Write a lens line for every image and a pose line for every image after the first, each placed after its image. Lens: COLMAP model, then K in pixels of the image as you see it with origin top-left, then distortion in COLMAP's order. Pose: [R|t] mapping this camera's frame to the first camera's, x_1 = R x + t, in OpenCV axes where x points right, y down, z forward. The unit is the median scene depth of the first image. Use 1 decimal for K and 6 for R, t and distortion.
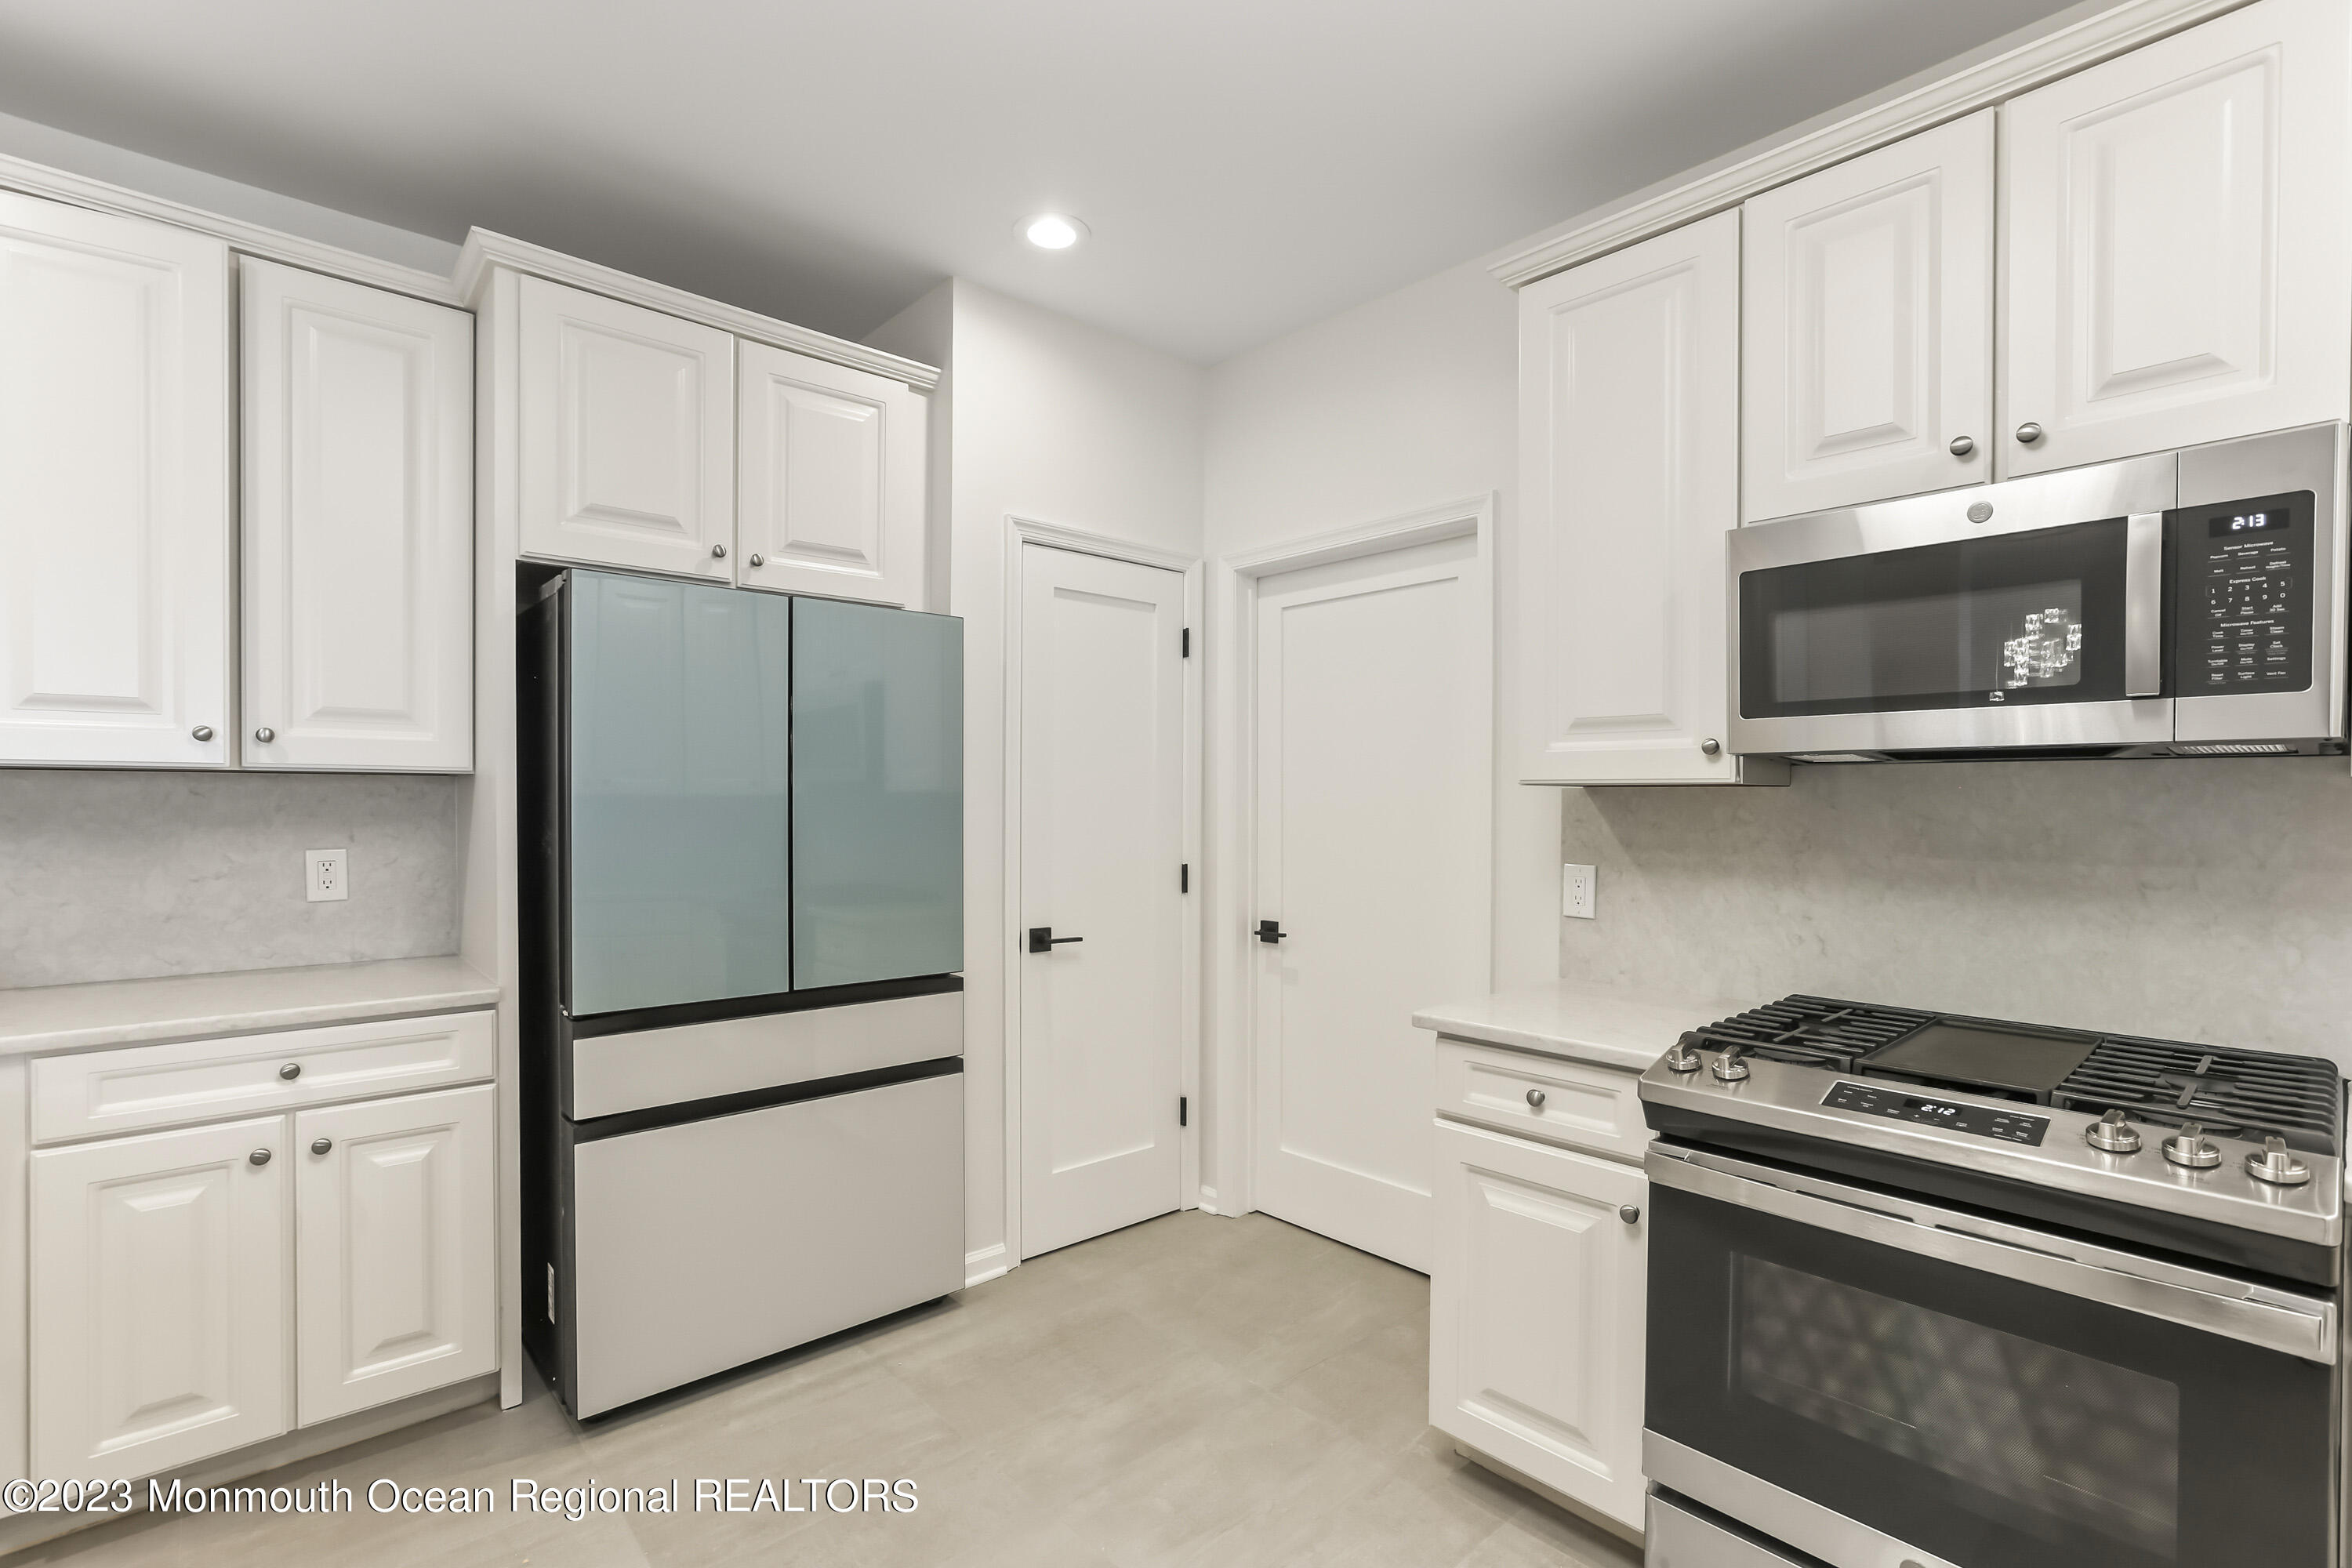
lens RADIAL K [[1074.6, 0, 1179.5], [0, 1074.6, 794.8], [0, 0, 1]] dist [-0.011456, 0.009573]
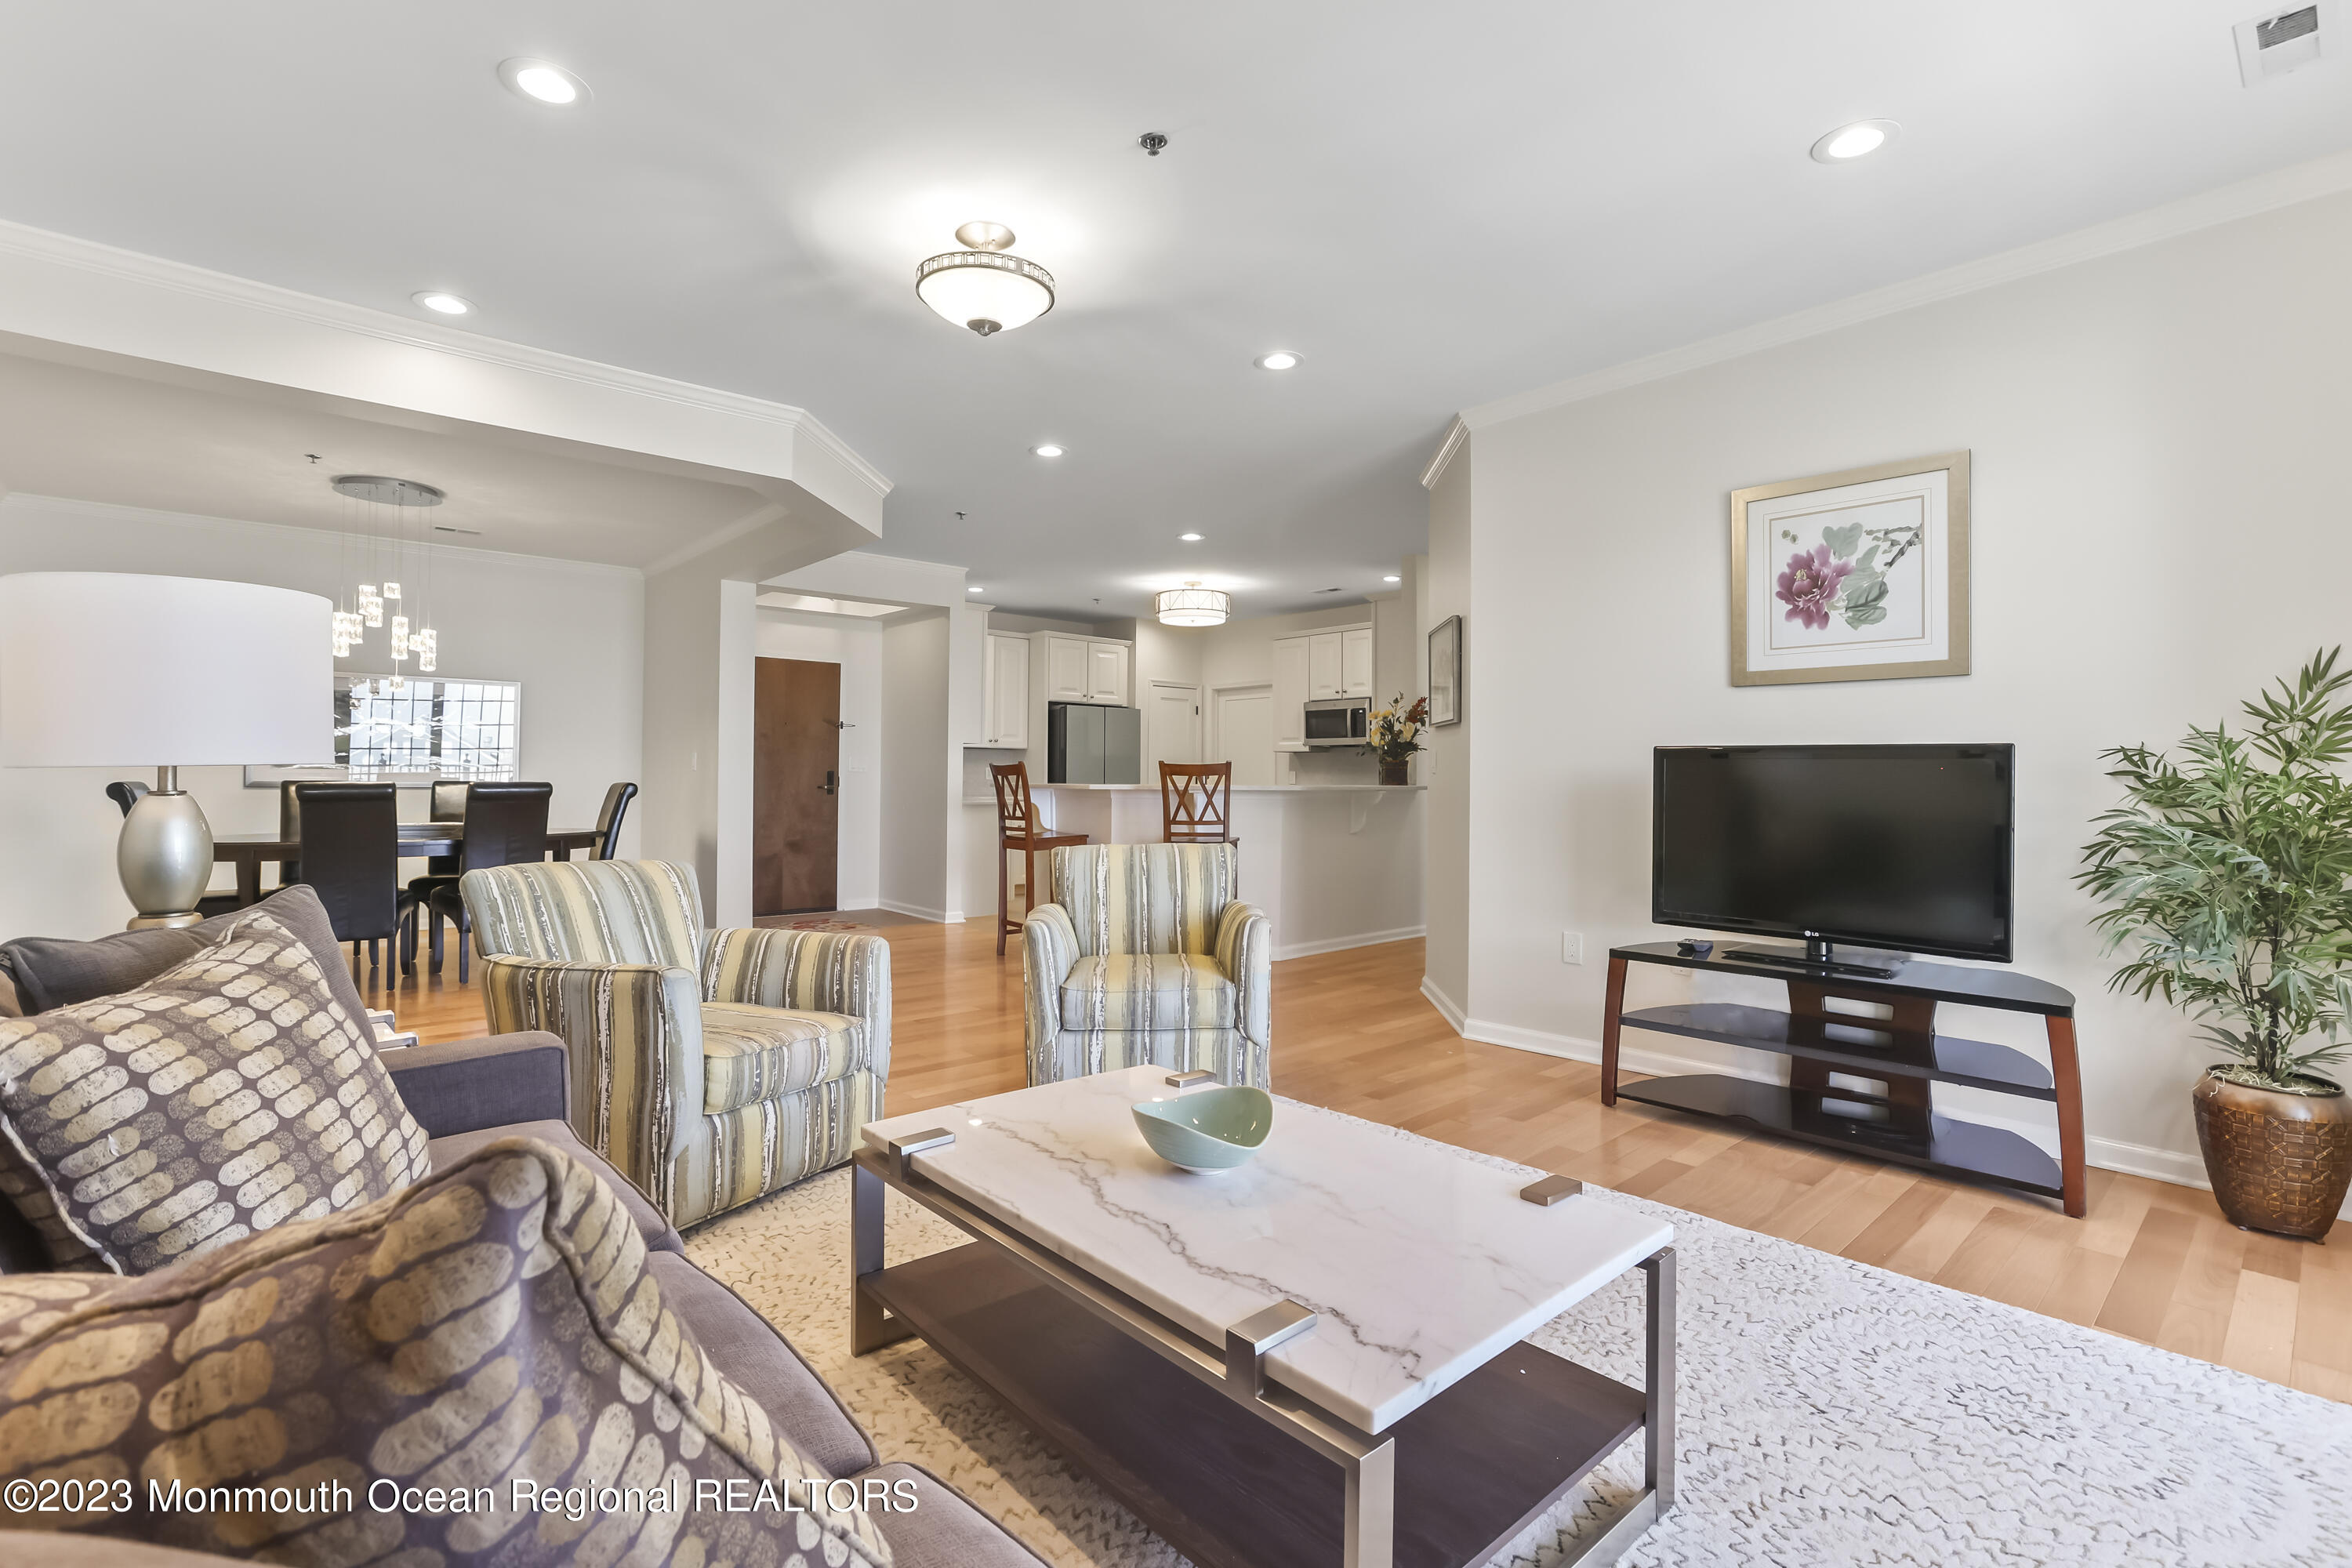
lens RADIAL K [[1074.6, 0, 1174.3], [0, 1074.6, 771.8], [0, 0, 1]] dist [-0.011456, 0.009573]
pose [[1.000000, -0.000356, -0.000189, -0.079599], [0.000356, 0.999999, -0.001171, 0.065187], [0.000189, 0.001171, 0.999999, -2.877707]]
